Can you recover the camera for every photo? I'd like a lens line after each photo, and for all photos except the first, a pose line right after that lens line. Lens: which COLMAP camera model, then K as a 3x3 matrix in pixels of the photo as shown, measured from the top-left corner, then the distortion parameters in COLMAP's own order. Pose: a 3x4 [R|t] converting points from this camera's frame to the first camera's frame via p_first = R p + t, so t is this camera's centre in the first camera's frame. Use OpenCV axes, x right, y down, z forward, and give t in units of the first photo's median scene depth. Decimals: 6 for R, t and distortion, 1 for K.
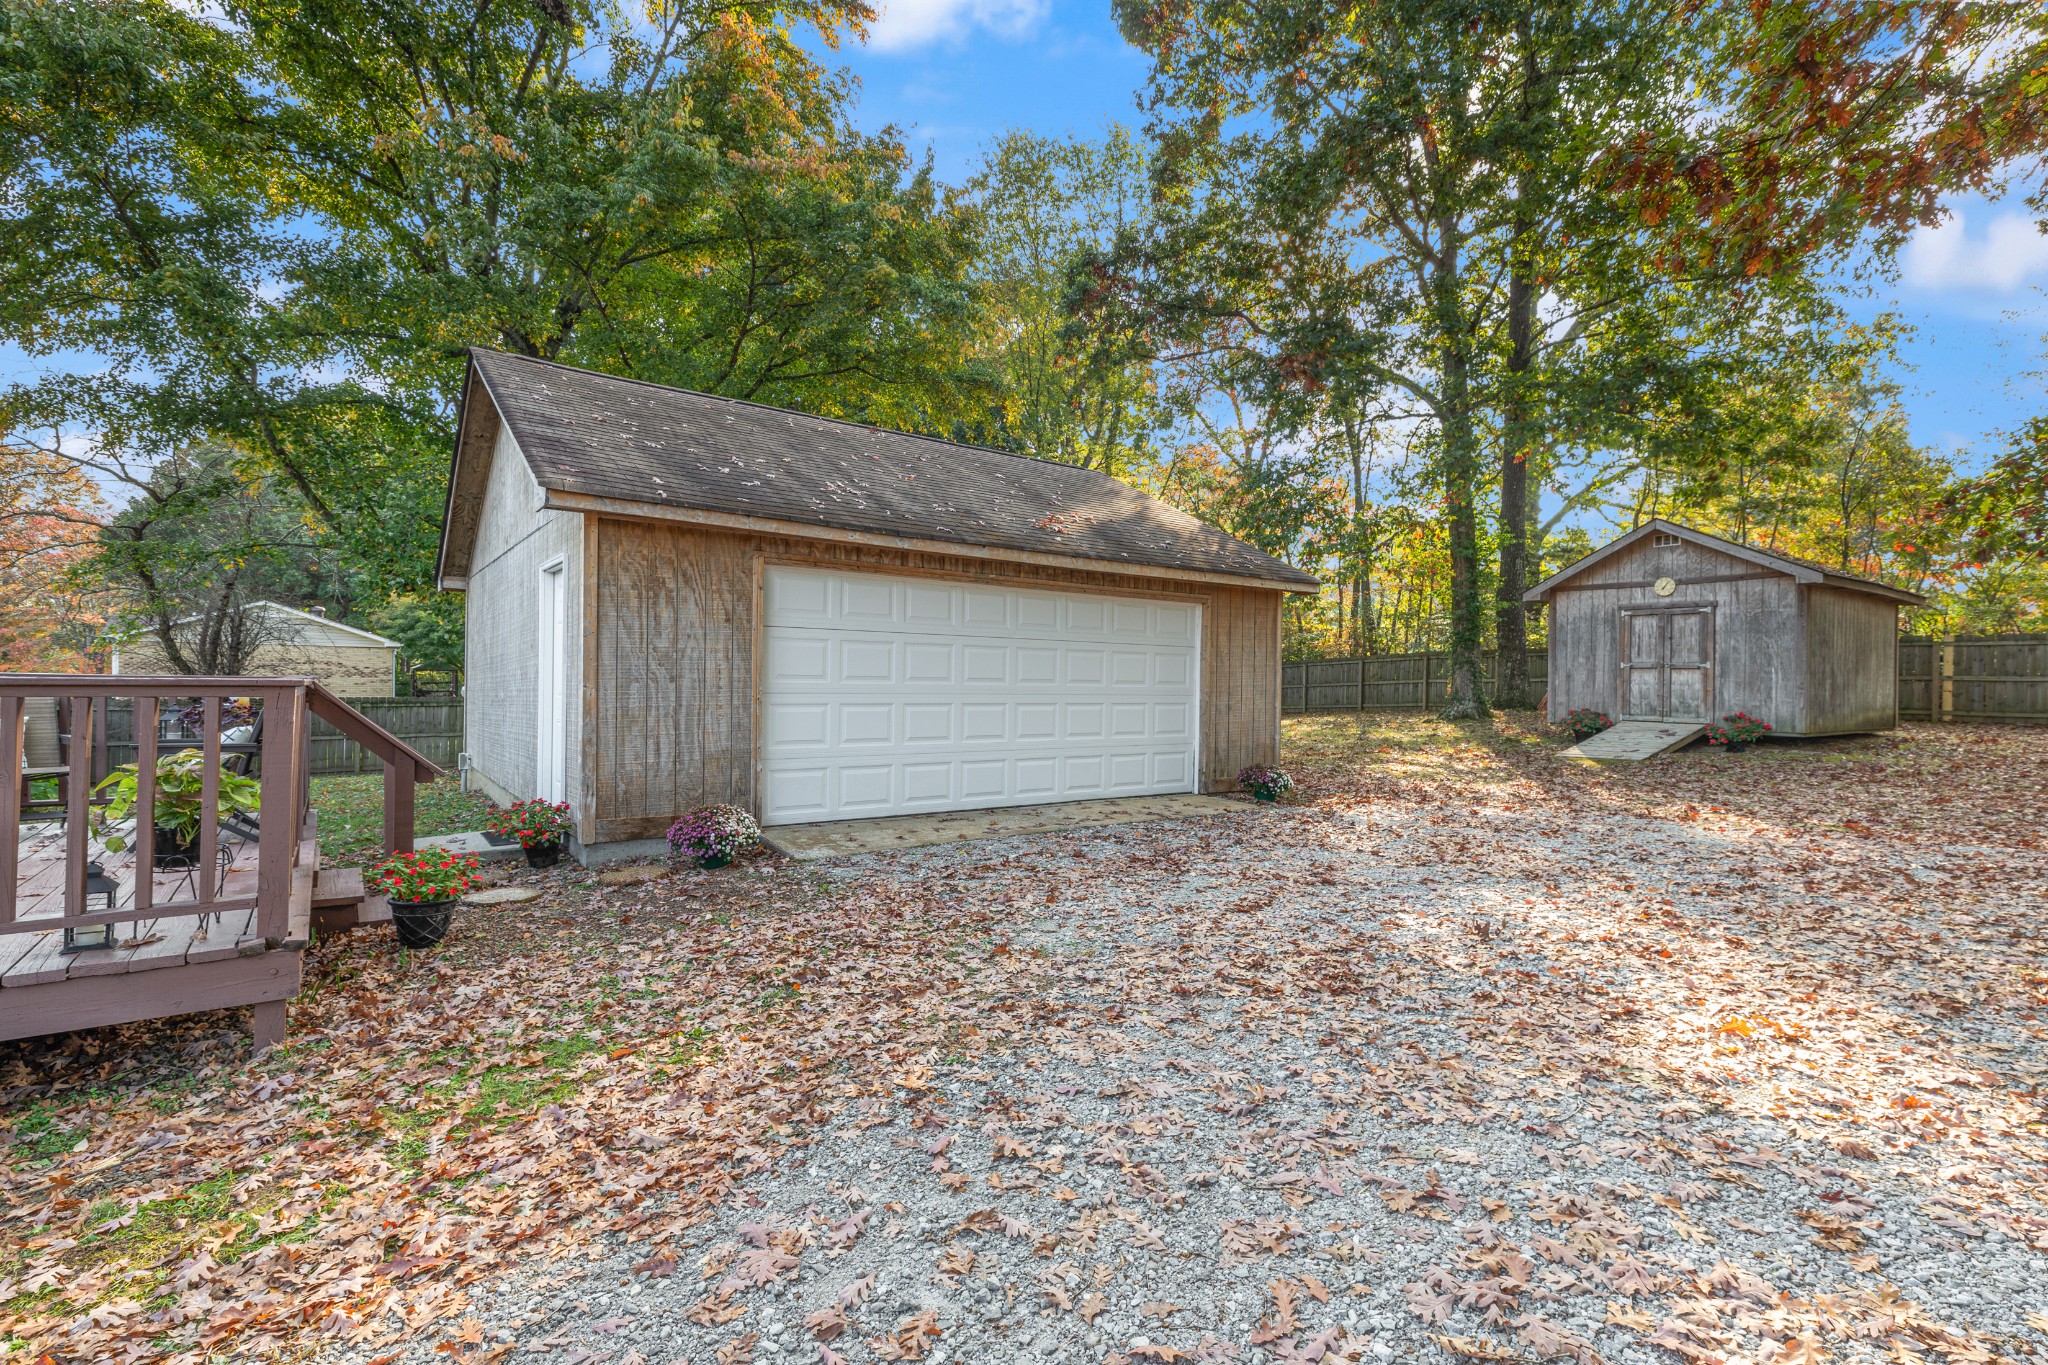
lens RADIAL K [[987.6, 0, 1024.0], [0, 987.6, 682.5], [0, 0, 1]] dist [0.008138, 0.000035]
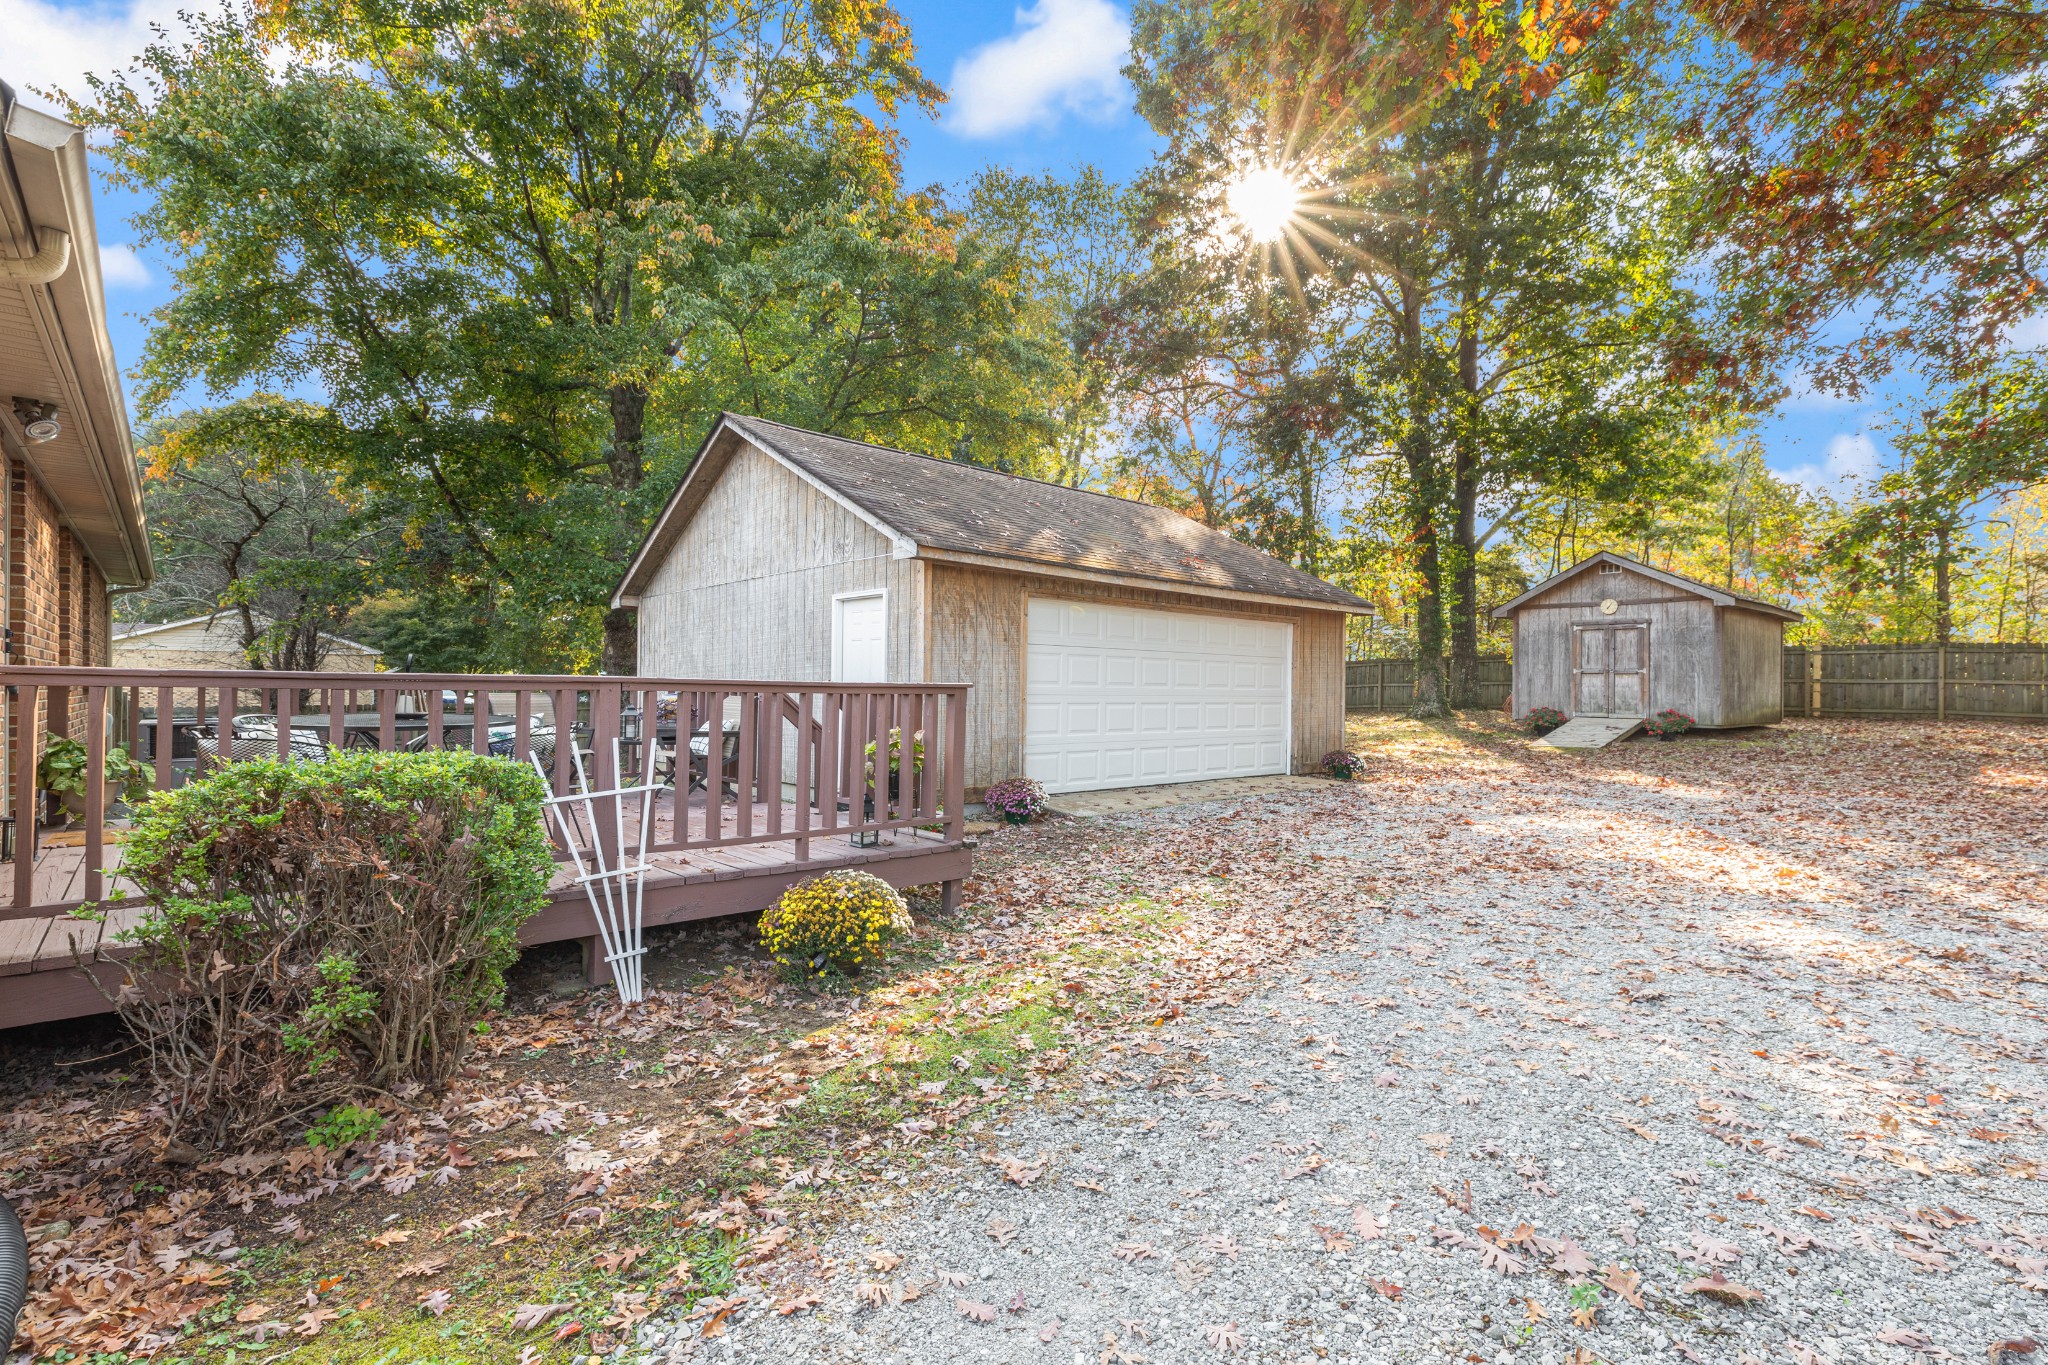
lens RADIAL K [[997.8, 0, 1024.0], [0, 997.8, 682.5], [0, 0, 1]] dist [0.006750, -0.000075]
pose [[0.995497, -0.003115, 0.094741, -0.186171], [0.003653, 0.999978, -0.005499, 0.000735], [-0.094722, 0.005820, 0.995487, -0.154912]]
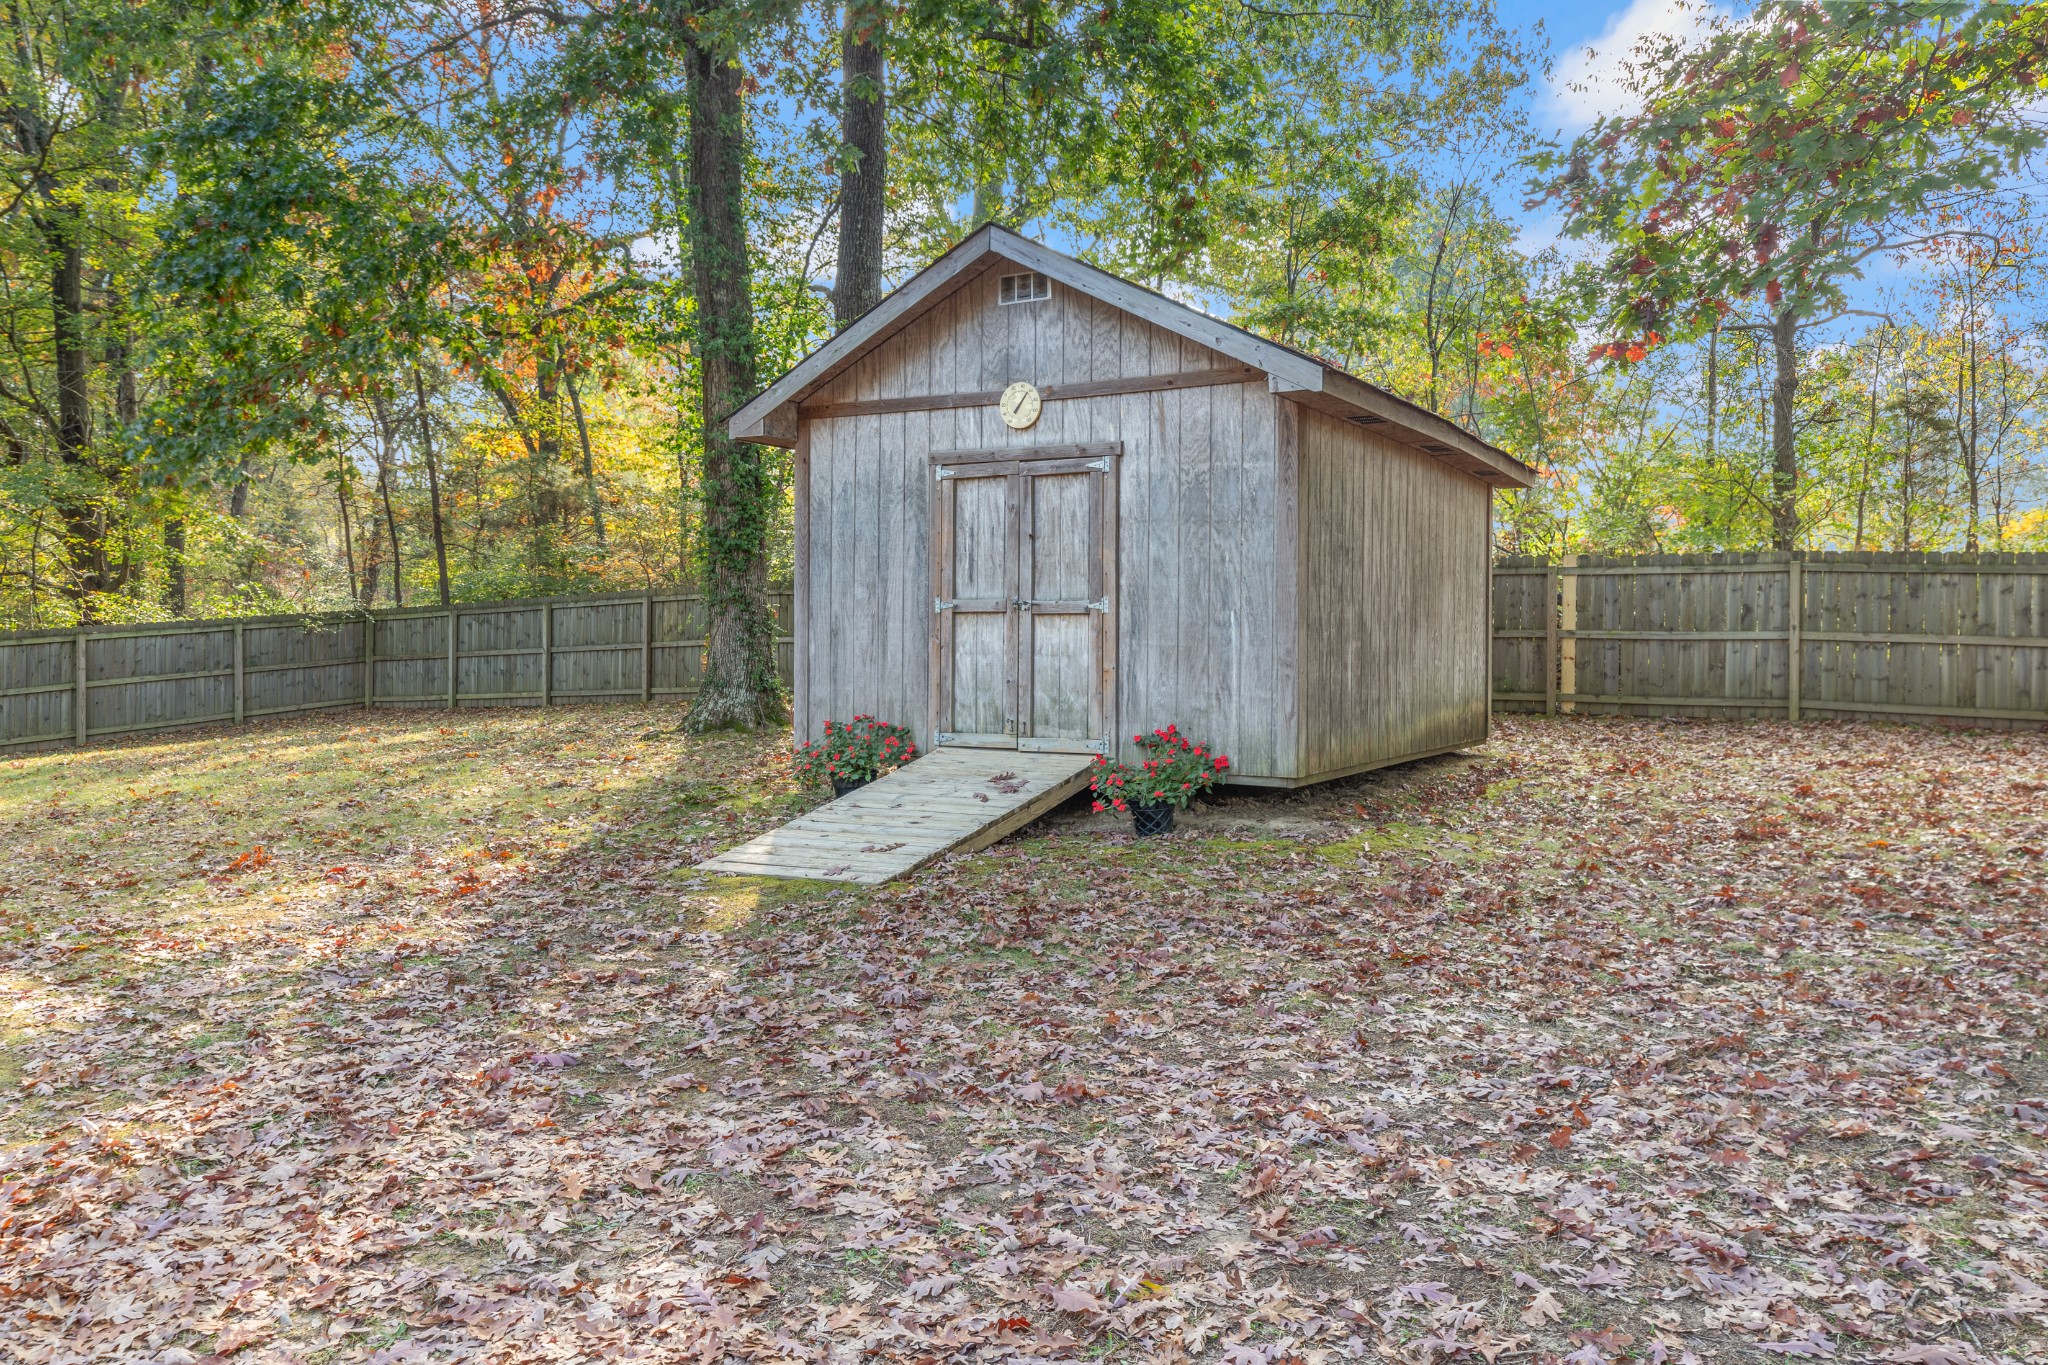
lens RADIAL K [[1523.8, 0, 1031.6], [0, 1523.8, 634.2], [0, 0, 1]] dist [-0.002555, -0.001285]
pose [[0.916200, -0.000627, 0.400720, 0.408926], [0.000710, 1.000000, -0.000059, -0.005801], [-0.400720, 0.000338, 0.916201, 0.444838]]
